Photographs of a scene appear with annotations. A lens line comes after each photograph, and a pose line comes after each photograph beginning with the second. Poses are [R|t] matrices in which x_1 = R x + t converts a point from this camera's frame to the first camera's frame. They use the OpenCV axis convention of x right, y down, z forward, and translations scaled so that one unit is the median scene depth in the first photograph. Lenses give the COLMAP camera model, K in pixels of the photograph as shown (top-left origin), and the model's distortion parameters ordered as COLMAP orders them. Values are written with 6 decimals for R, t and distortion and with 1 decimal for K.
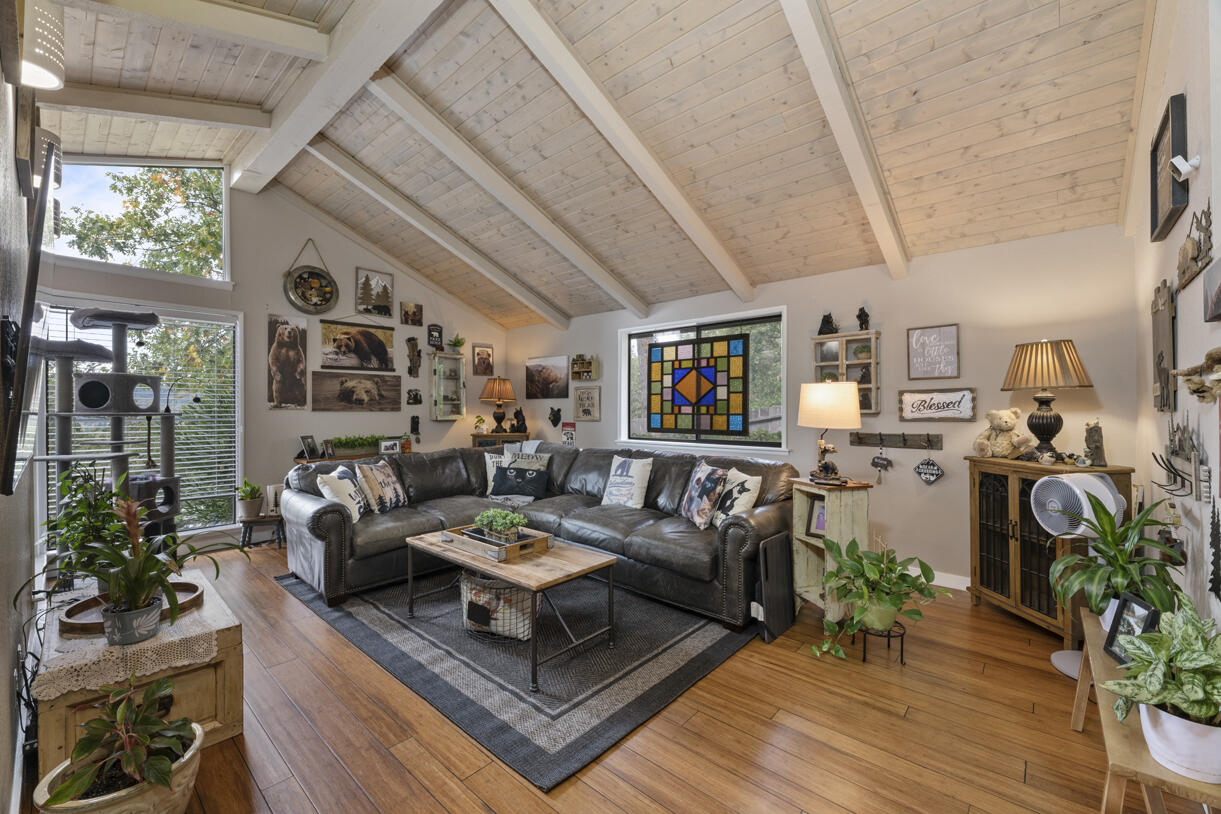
lens RADIAL K [[492.8, 0, 590.3], [0, 492.8, 407.5], [0, 0, 1]] dist [-0.001013, -0.001554]
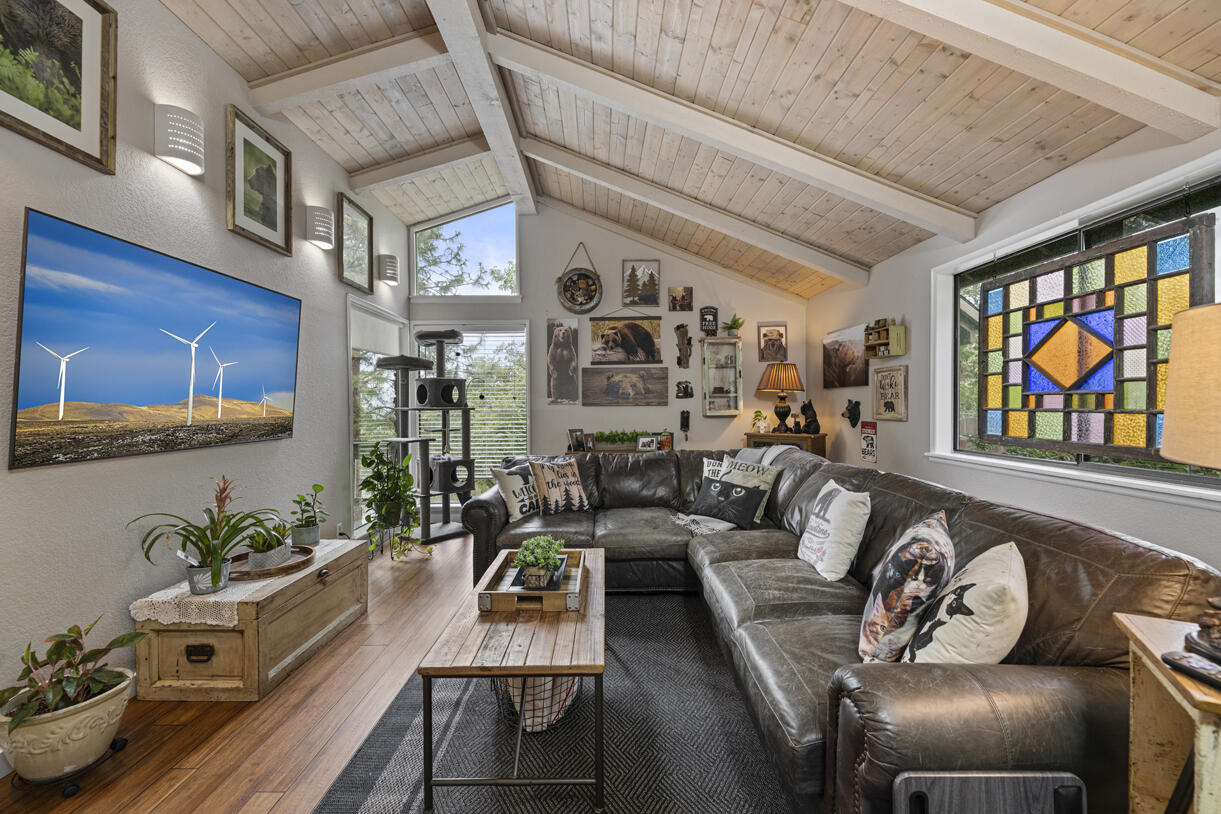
lens RADIAL K [[492.8, 0, 612.2], [0, 492.8, 405.7], [0, 0, 1]] dist [-0.001013, -0.001554]
pose [[0.684357, -0.001484, -0.729146, 0.236192], [0.009315, 0.999934, 0.006707, 0.000634], [0.729088, -0.011382, 0.684325, 0.308562]]
